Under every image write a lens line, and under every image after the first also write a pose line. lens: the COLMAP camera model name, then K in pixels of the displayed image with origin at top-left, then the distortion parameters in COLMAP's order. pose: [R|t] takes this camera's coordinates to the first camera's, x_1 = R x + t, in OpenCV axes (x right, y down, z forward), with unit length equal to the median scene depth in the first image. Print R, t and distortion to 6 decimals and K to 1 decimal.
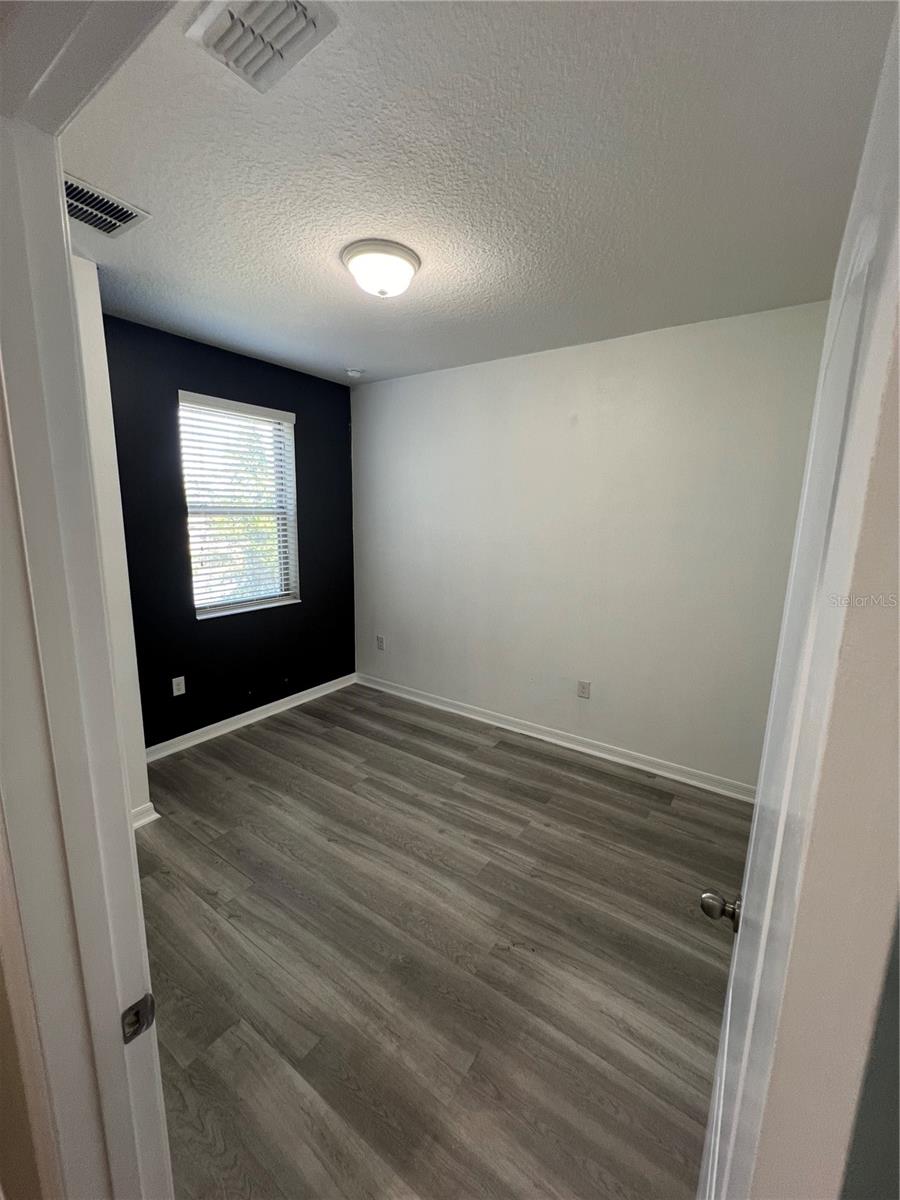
lens RADIAL K [[478.3, 0, 450.1], [0, 478.3, 597.5], [0, 0, 1]] dist [0.001306, 0.000195]
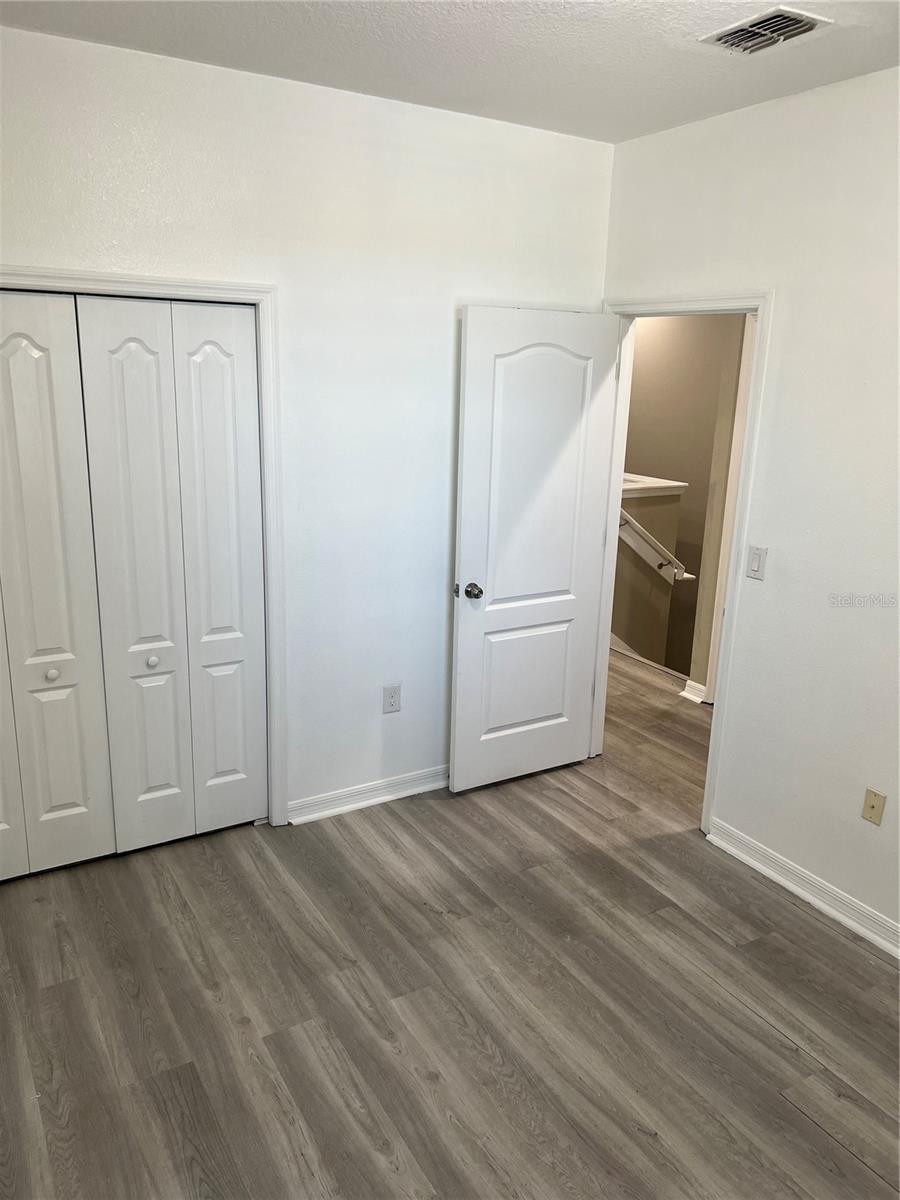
lens RADIAL K [[902.9, 0, 450.2], [0, 902.9, 600.5], [0, 0, 1]] dist [-0.009726, -0.009897]
pose [[-0.909067, -0.142215, 0.391628, -0.398161], [0.034856, 0.910690, 0.411617, -0.424237], [-0.415190, 0.387838, -0.822921, 1.888628]]
